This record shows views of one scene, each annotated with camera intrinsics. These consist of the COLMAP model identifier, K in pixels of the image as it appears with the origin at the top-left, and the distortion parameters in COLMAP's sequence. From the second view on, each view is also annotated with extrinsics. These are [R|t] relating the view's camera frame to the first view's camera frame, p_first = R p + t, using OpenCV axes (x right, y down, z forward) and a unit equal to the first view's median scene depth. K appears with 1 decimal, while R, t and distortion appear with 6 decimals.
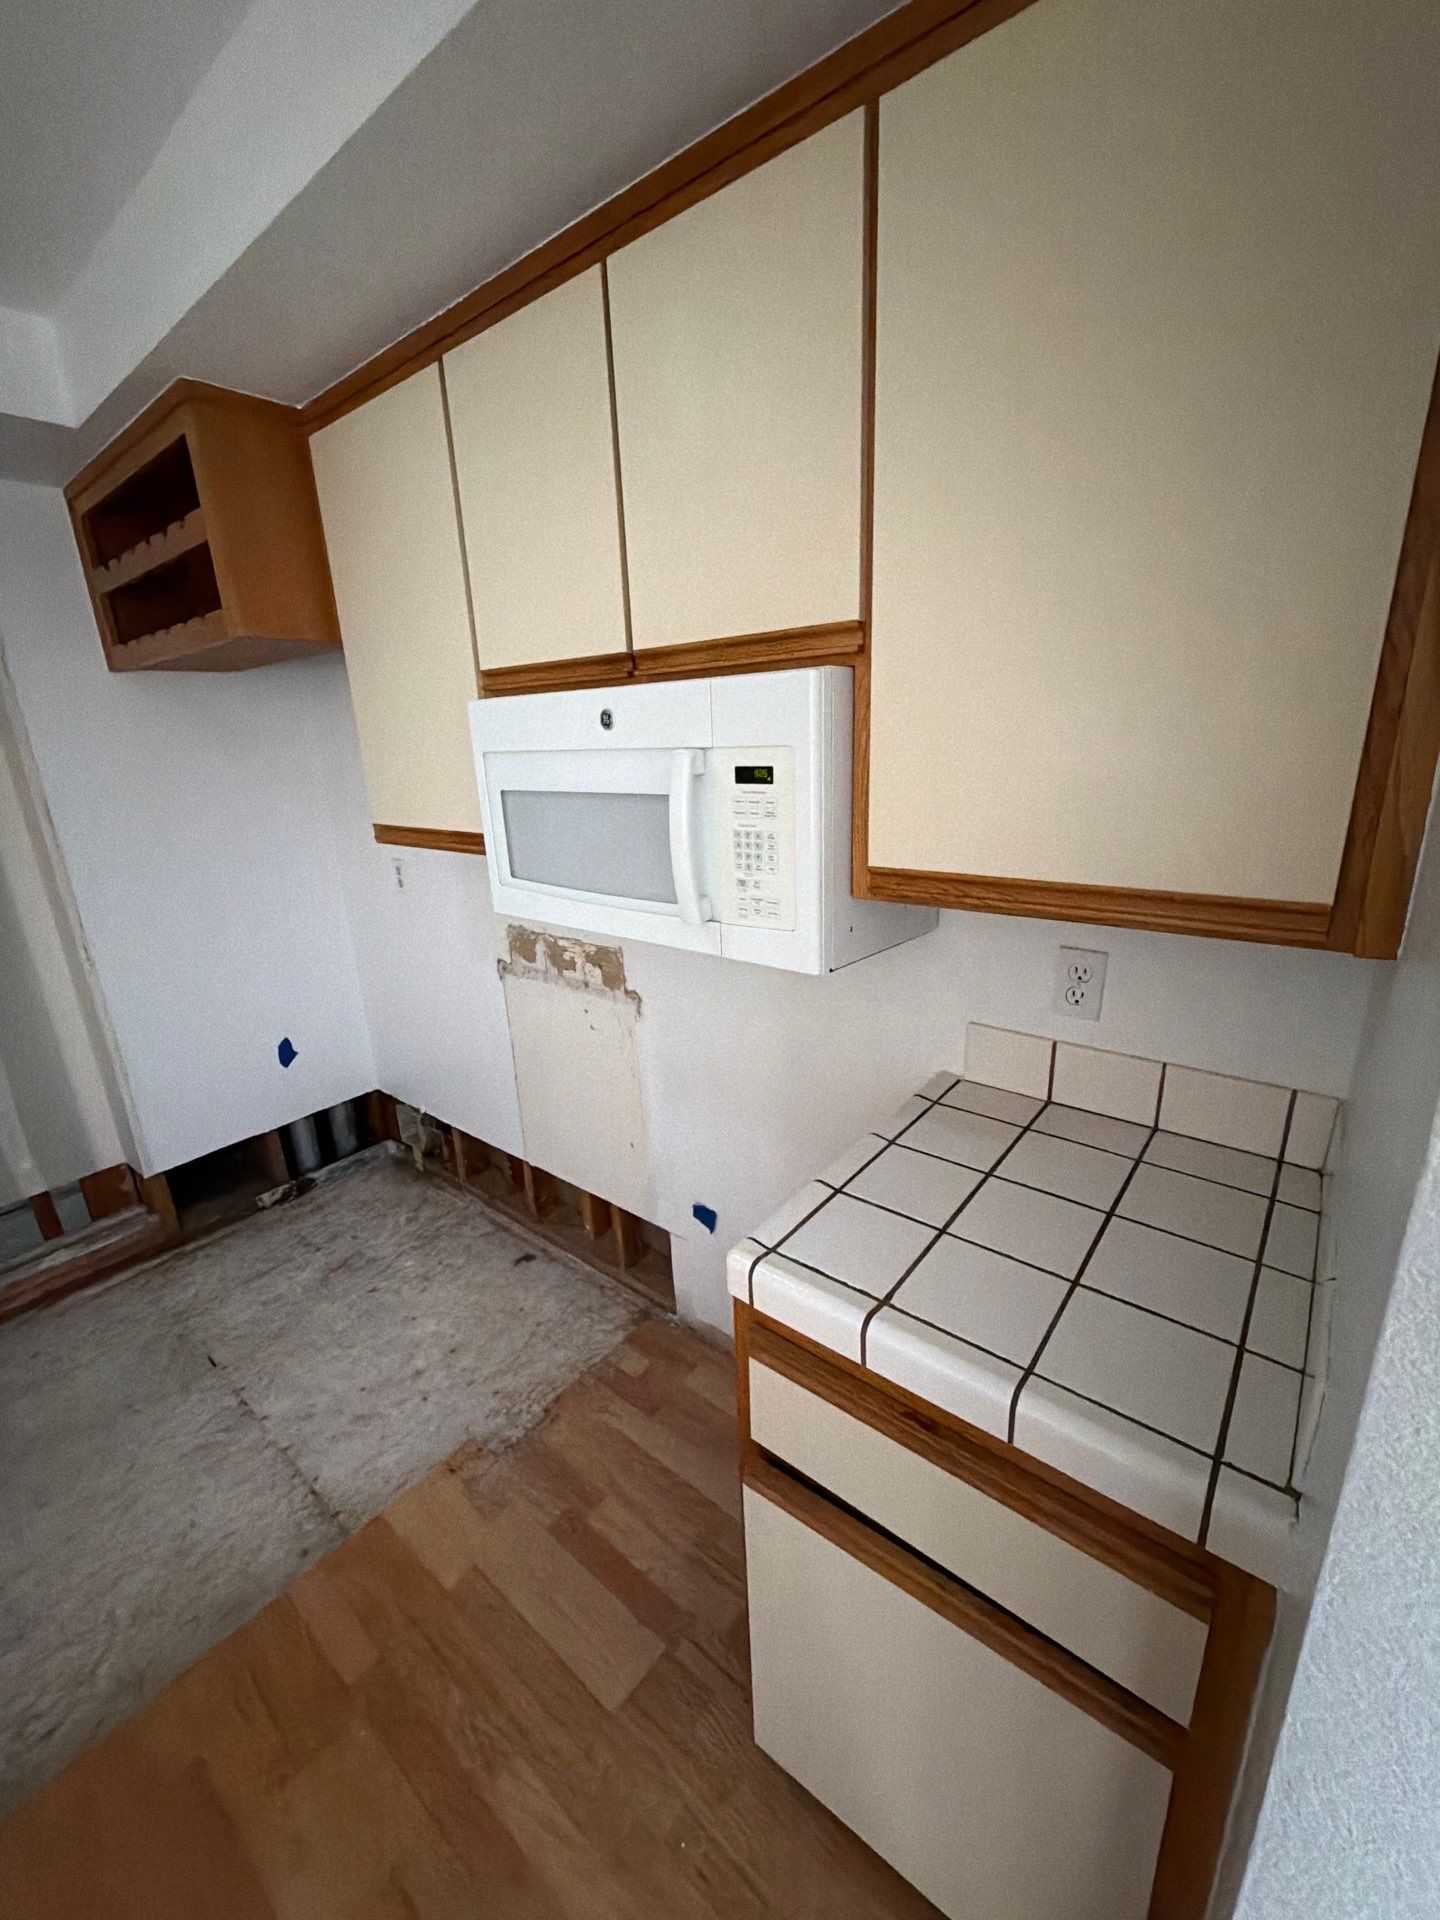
lens RADIAL K [[763.2, 0, 714.5], [0, 763.2, 960.9], [0, 0, 1]] dist [0.002212, -0.000216]
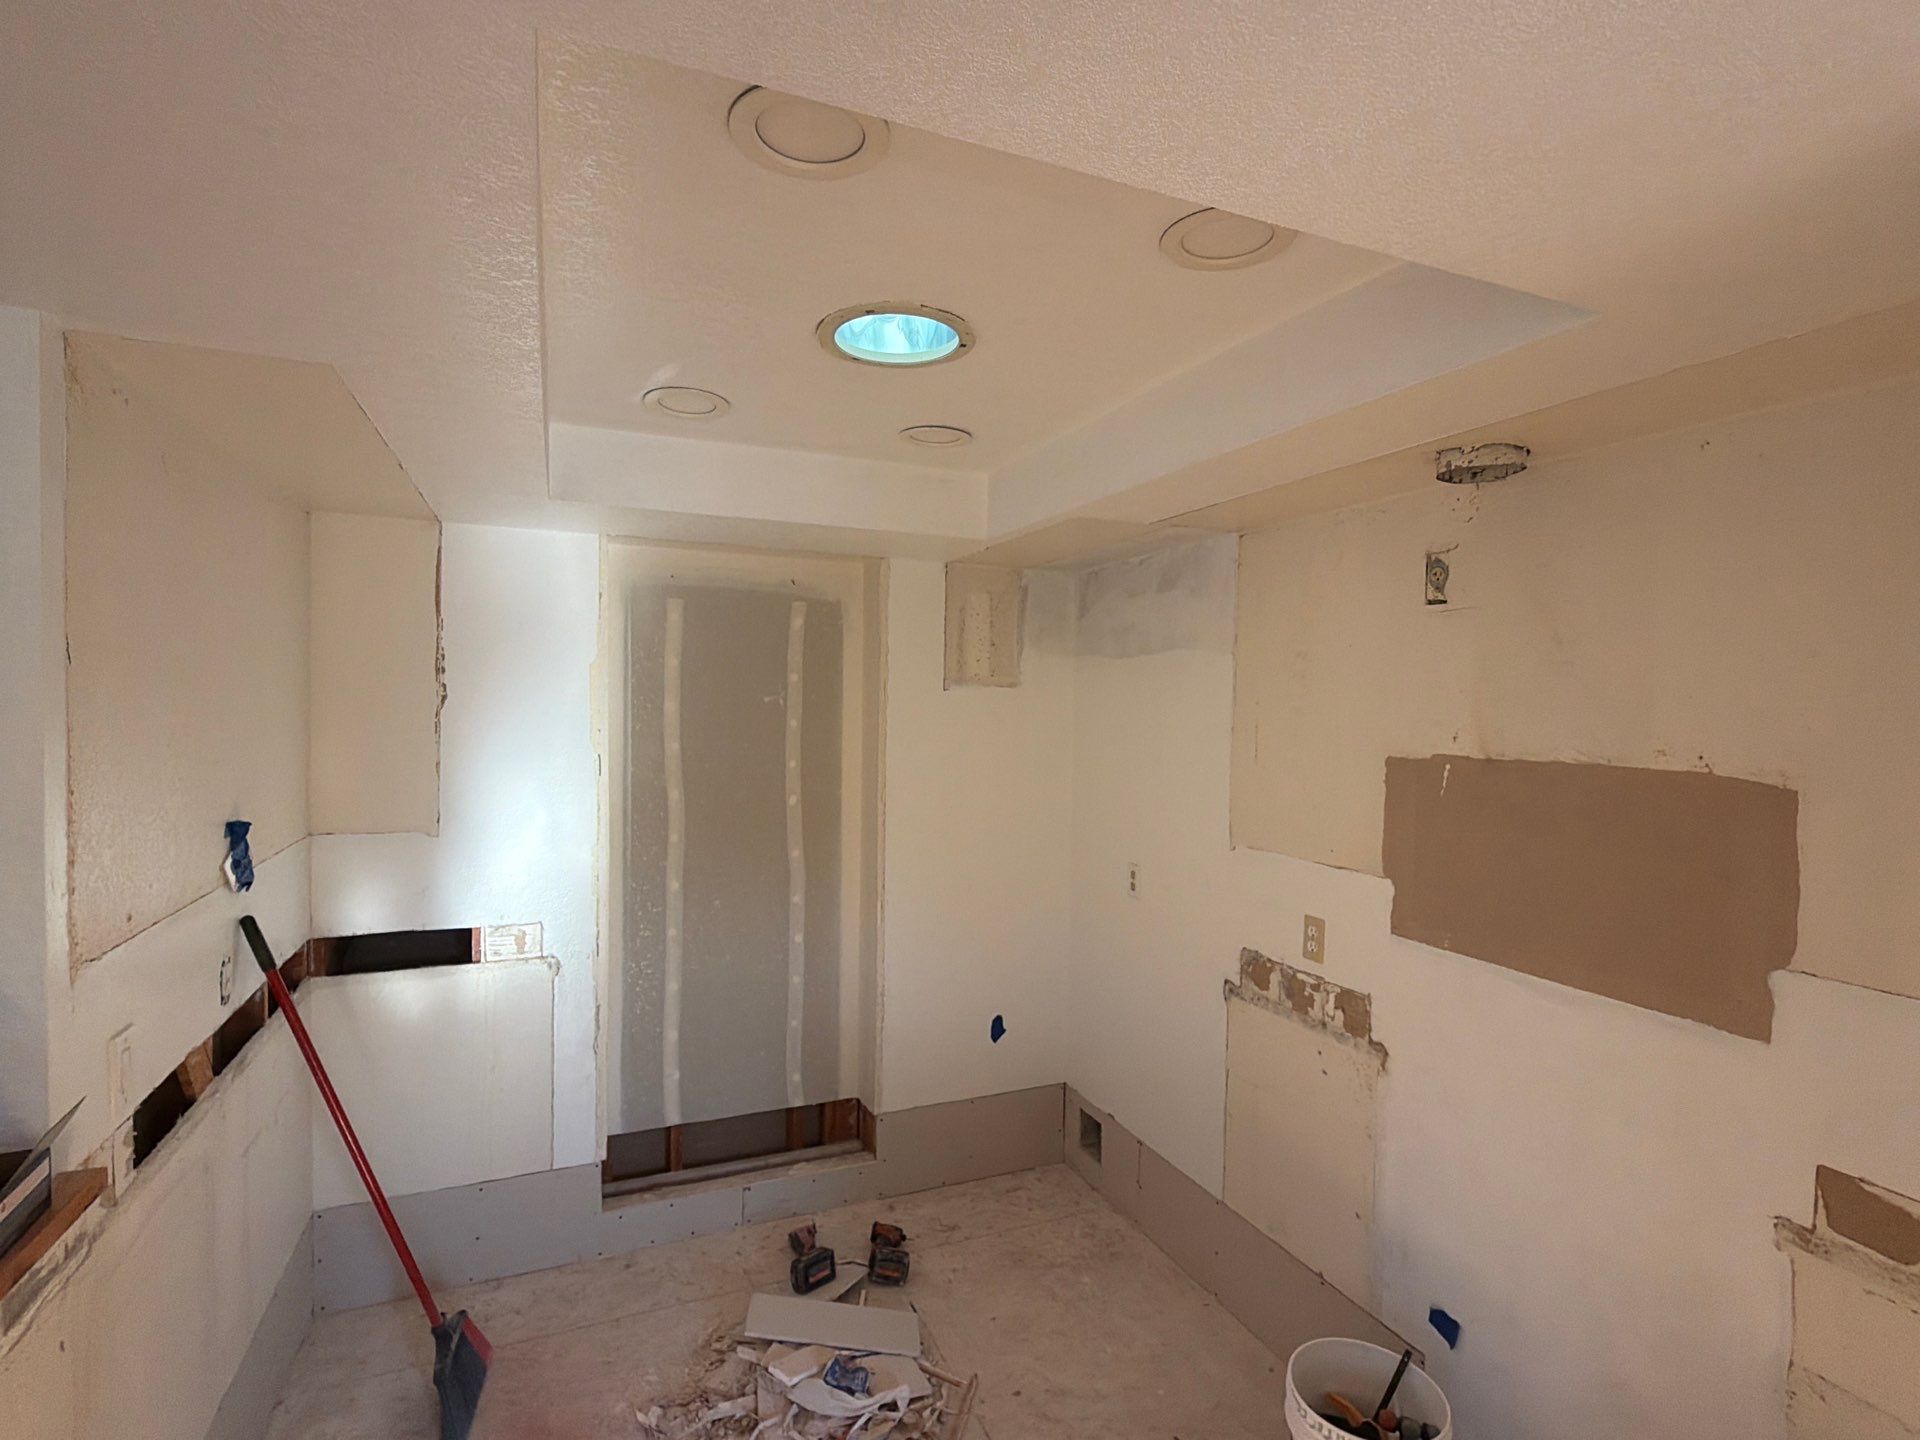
lens RADIAL K [[942.8, 0, 951.7], [0, 942.8, 724.7], [0, 0, 1]] dist [0.016571, -0.012143]
pose [[0.883101, 0.070763, -0.463816, -0.056132], [-0.187329, 0.959526, -0.210280, 0.005931], [0.430163, 0.272585, 0.860614, -0.370323]]
